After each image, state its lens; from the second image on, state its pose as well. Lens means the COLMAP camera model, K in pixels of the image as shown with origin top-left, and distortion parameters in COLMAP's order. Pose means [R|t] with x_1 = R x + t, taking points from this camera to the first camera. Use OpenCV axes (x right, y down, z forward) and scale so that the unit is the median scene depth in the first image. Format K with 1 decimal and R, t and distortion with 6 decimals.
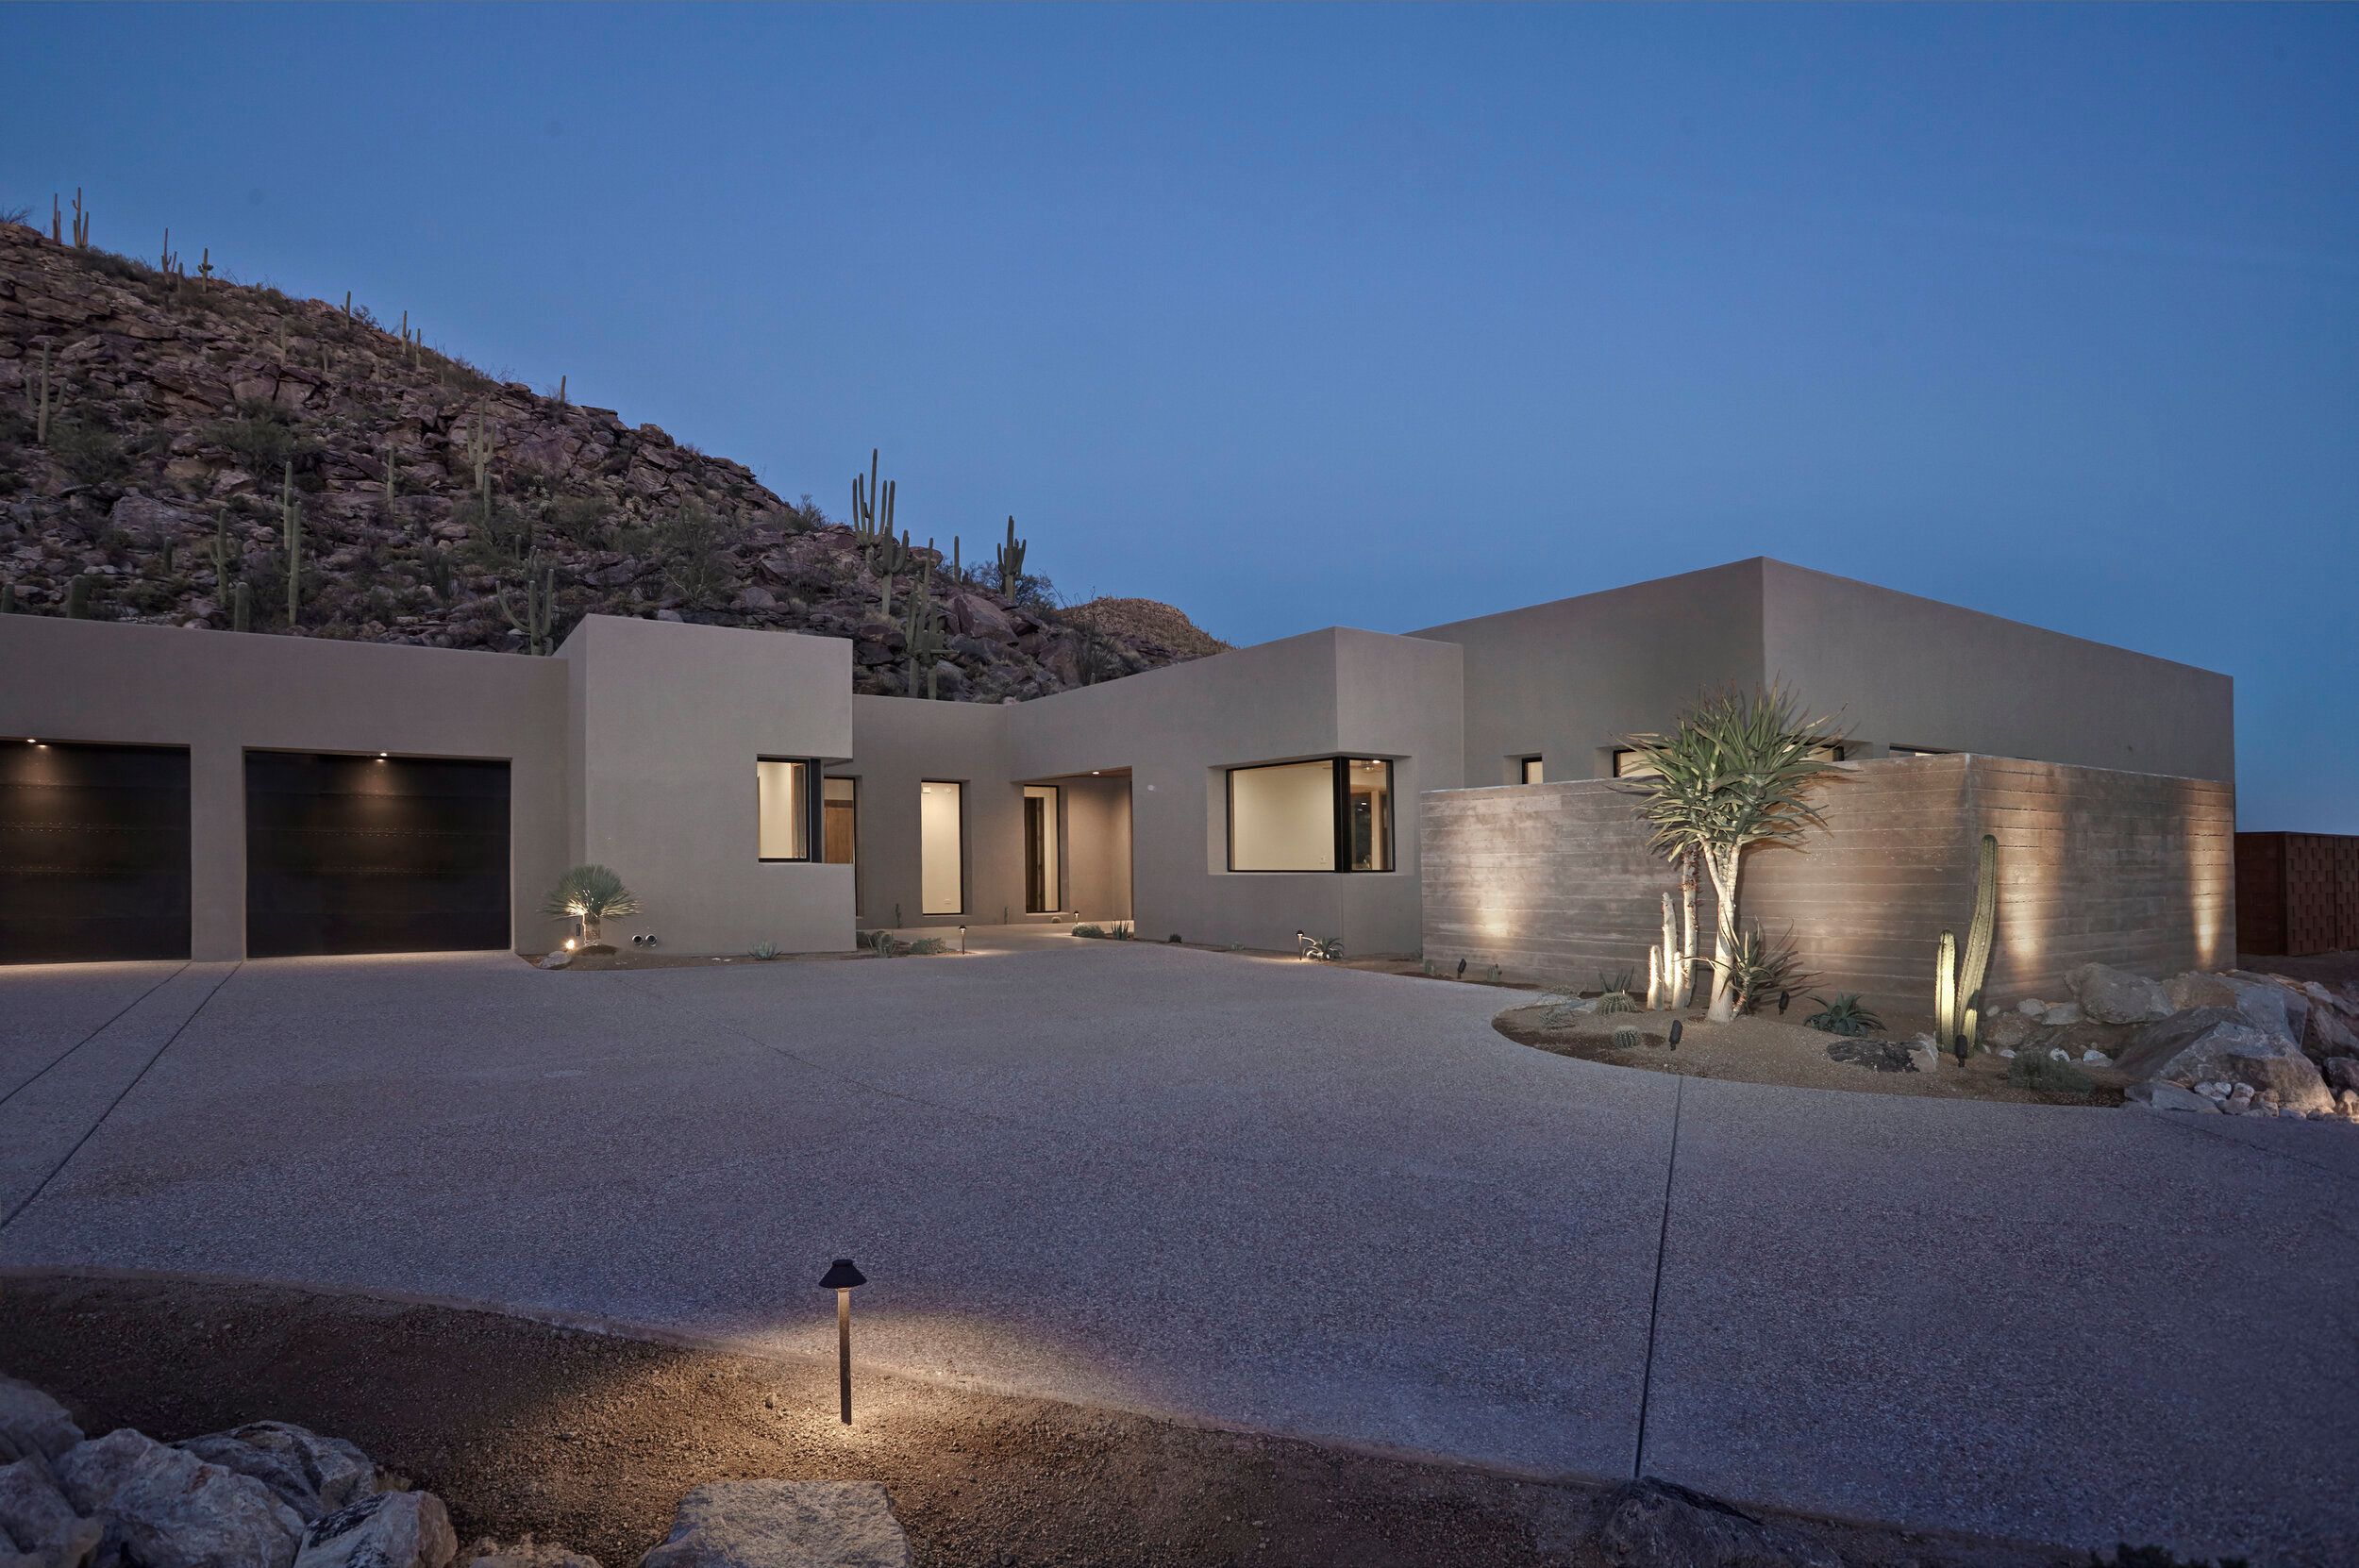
lens RADIAL K [[1240.4, 0, 1171.5], [0, 1240.4, 783.9], [0, 0, 1]] dist [-0.060174, 0.037204]
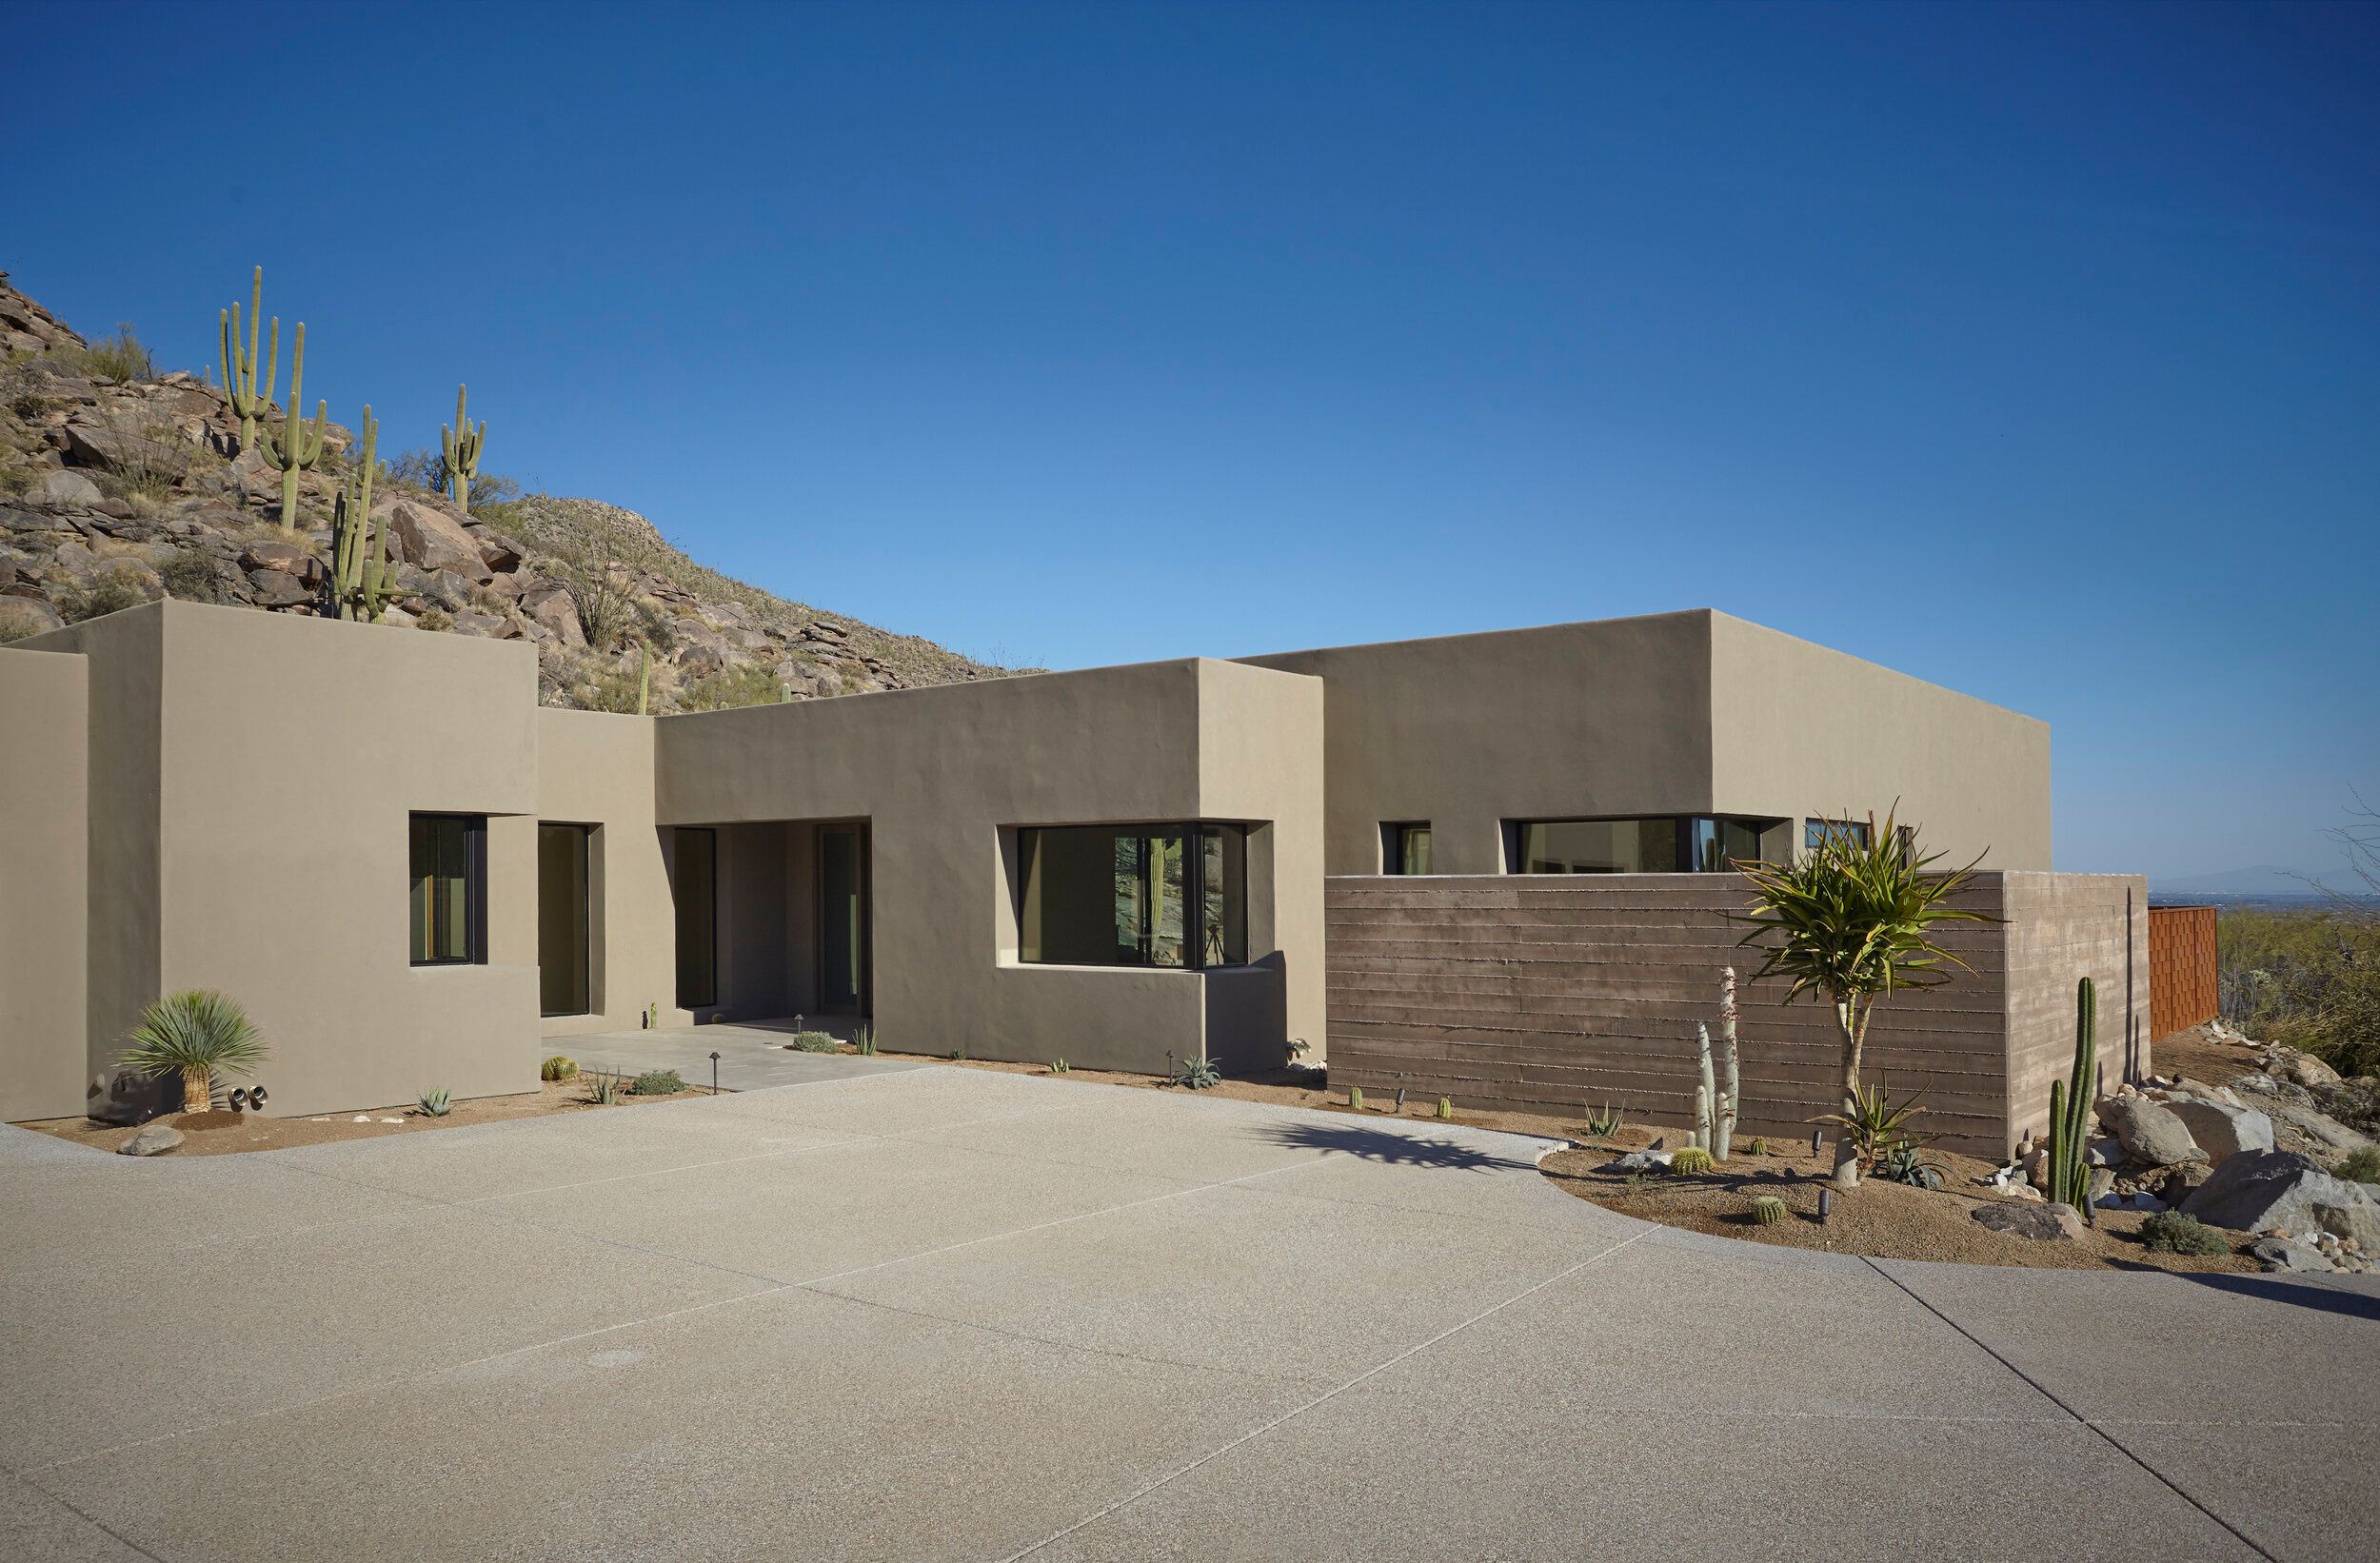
lens RADIAL K [[1694.0, 0, 1190.0], [0, 1694.0, 781.5], [0, 0, 1]] dist [-0.002876, -0.000043]
pose [[0.951090, 0.024194, 0.307964, -0.202519], [-0.024483, 0.999696, -0.002927, -0.044606], [-0.307941, -0.004756, 0.951394, -0.022681]]
